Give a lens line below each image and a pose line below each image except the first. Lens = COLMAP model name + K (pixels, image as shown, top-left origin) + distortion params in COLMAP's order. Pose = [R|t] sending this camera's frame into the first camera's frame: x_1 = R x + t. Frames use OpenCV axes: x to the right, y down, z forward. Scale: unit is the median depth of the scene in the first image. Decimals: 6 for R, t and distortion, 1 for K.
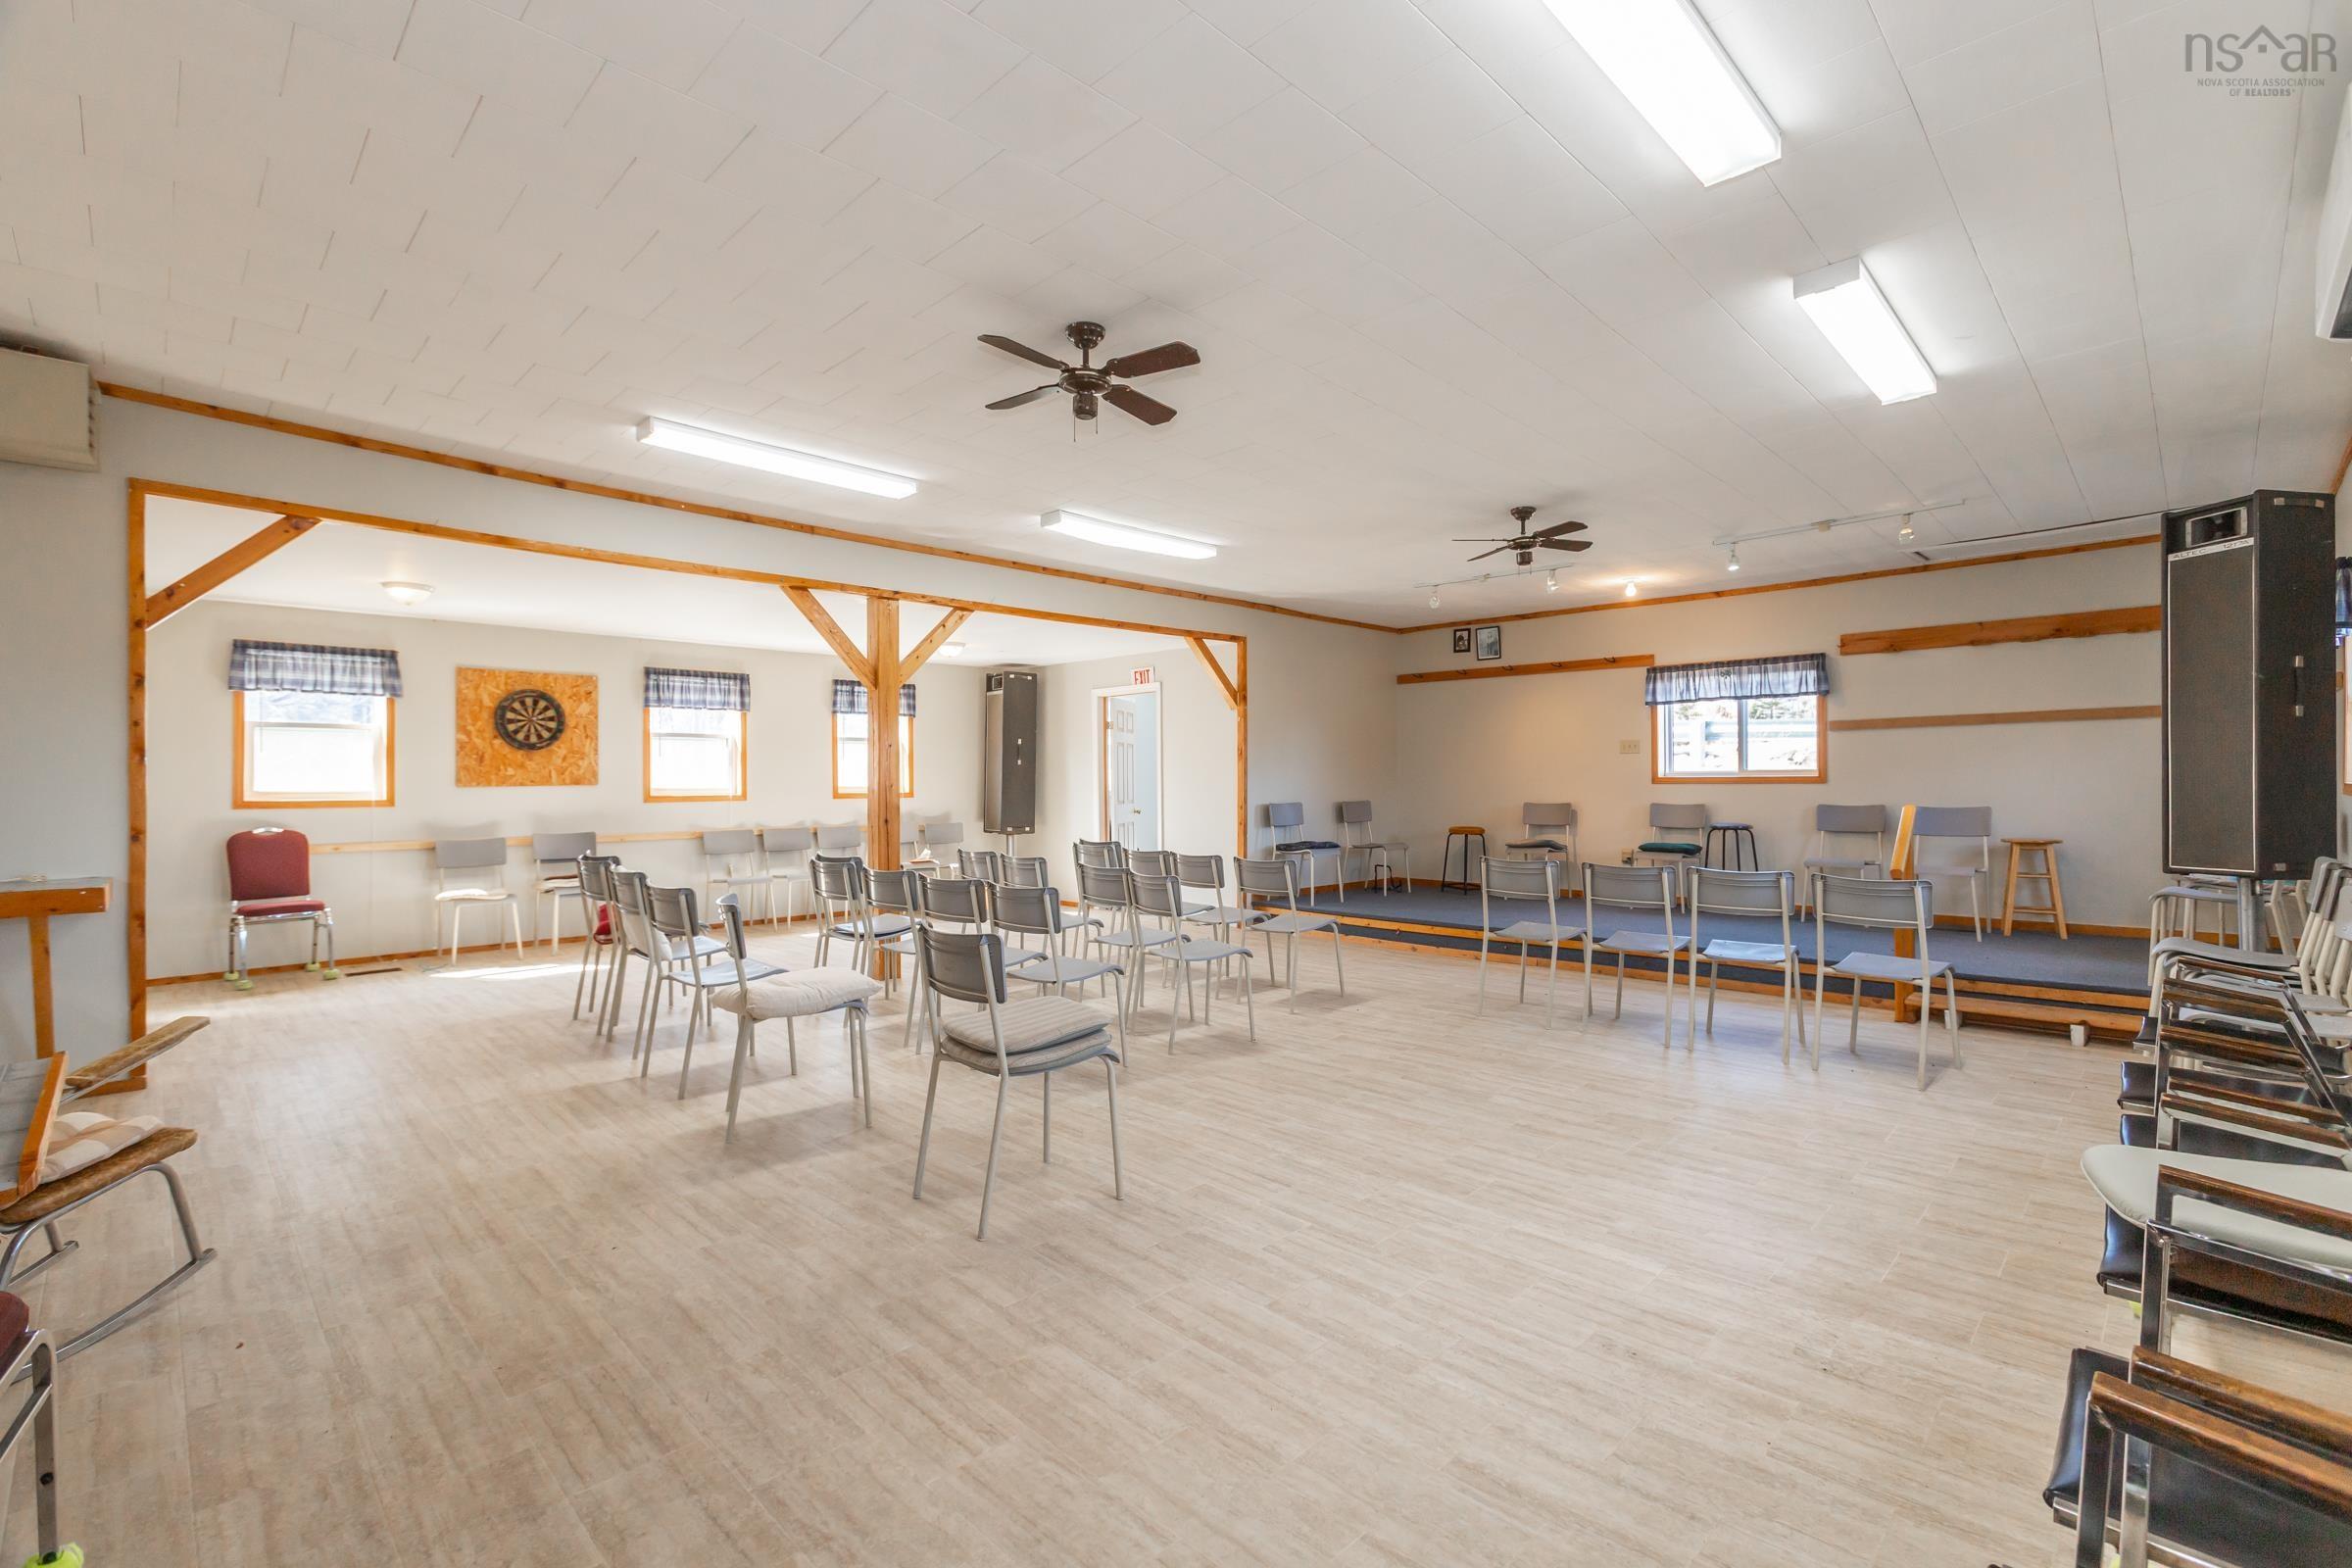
lens RADIAL K [[1041.0, 0, 1163.9], [0, 1041.0, 791.7], [0, 0, 1]] dist [-0.015228, 0.008929]
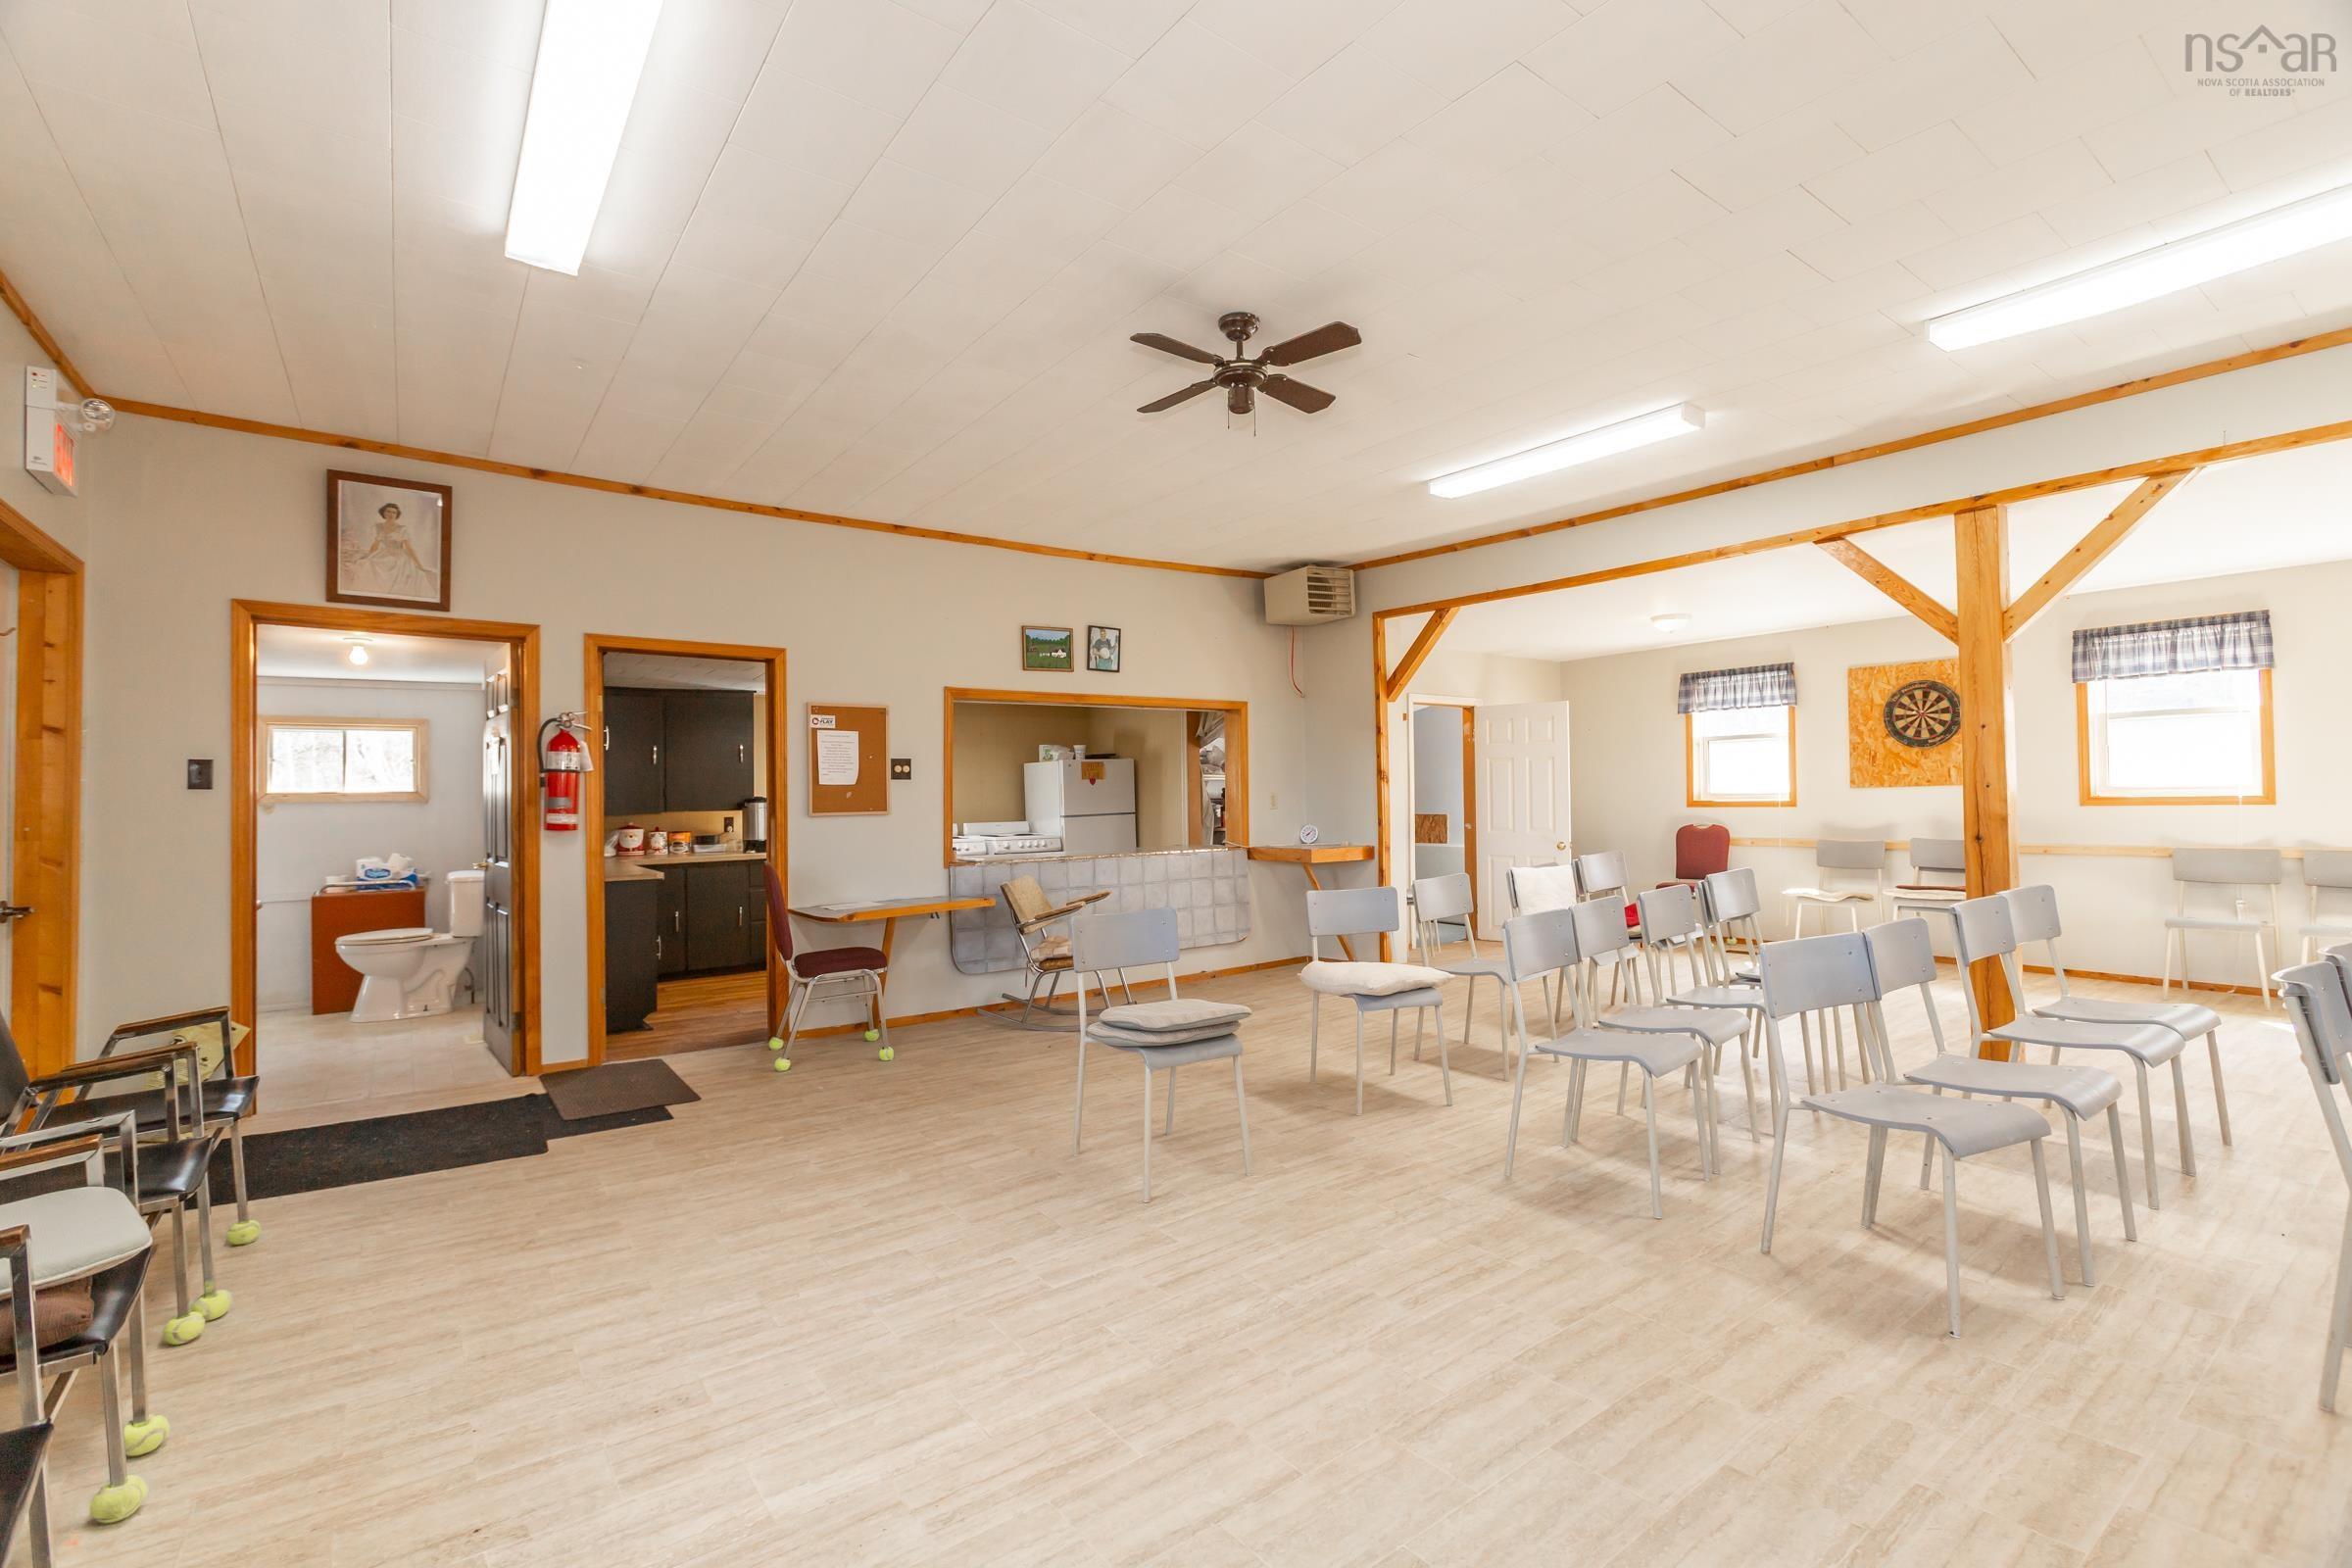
lens RADIAL K [[1041.0, 0, 1166.4], [0, 1041.0, 782.7], [0, 0, 1]] dist [-0.015228, 0.008929]
pose [[-0.141857, -0.009676, -0.989840, 0.475224], [0.005922, 0.999926, -0.010623, -0.003522], [0.989869, -0.007369, -0.141789, 0.574364]]
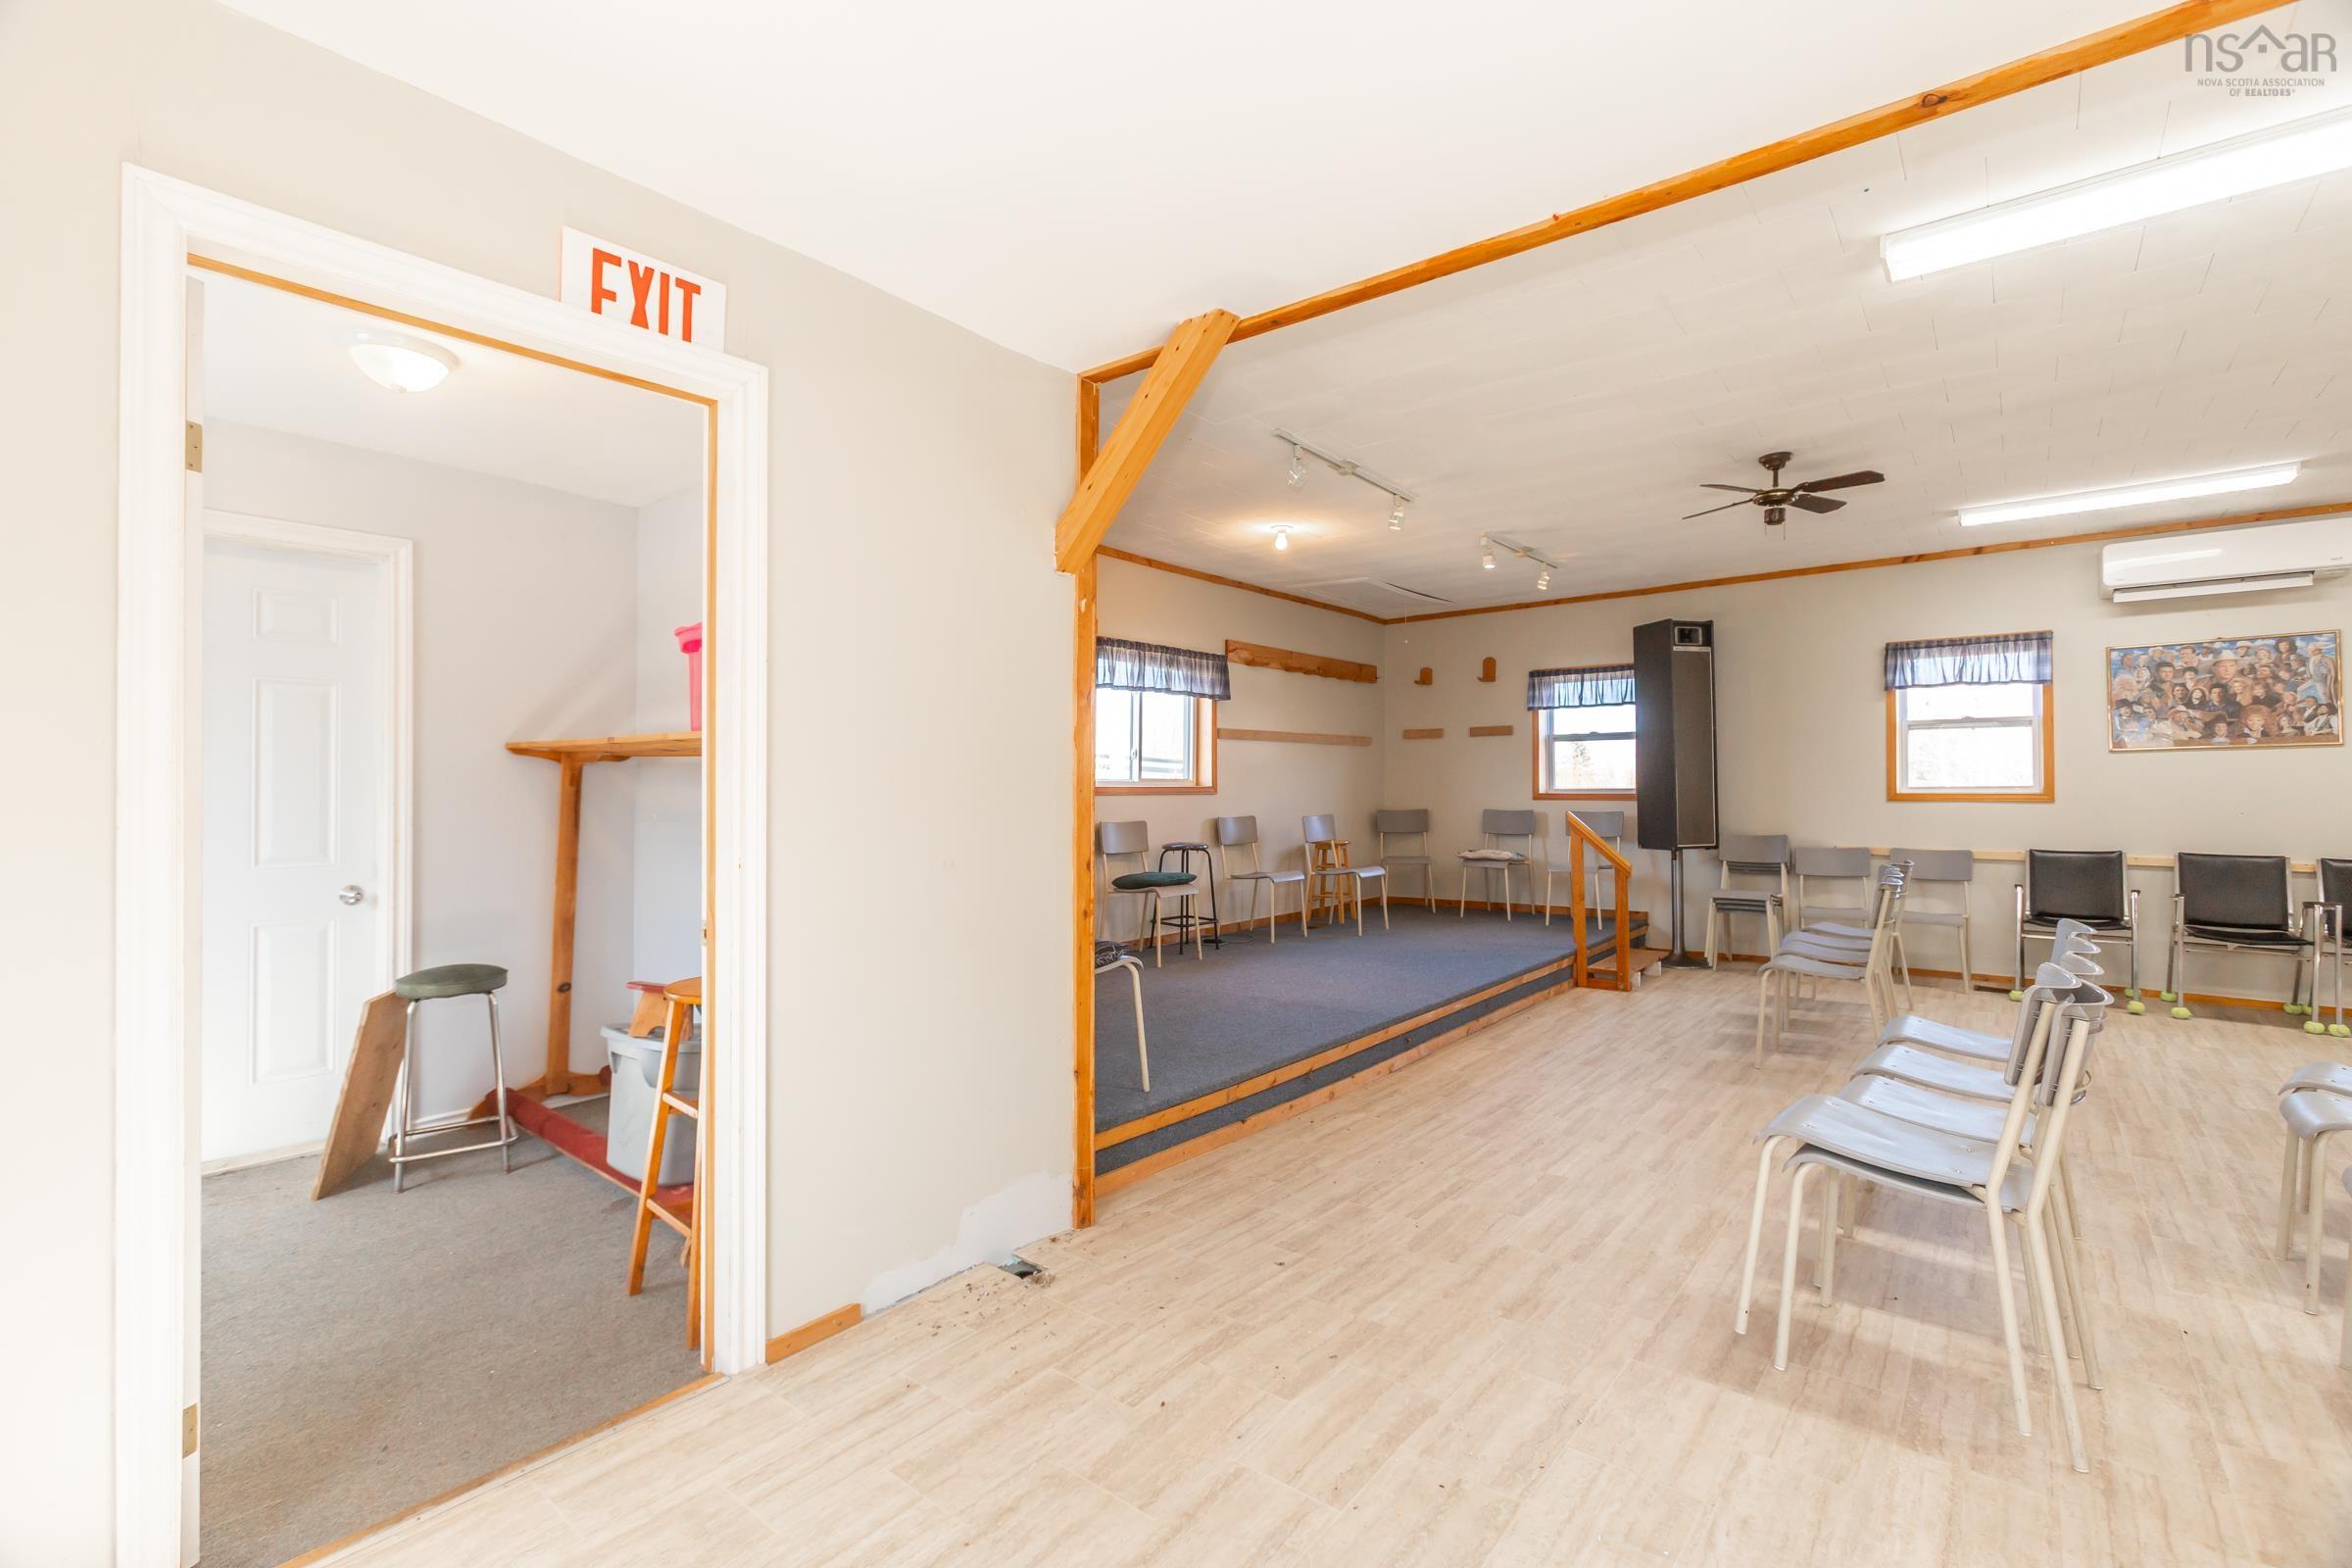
lens RADIAL K [[1041.0, 0, 1169.4], [0, 1041.0, 780.0], [0, 0, 1]] dist [-0.015228, 0.008929]
pose [[-0.107137, 0.013892, 0.994147, -0.359641], [0.012839, 0.999838, -0.012588, -0.011479], [-0.994161, 0.011415, -0.107298, 1.377379]]
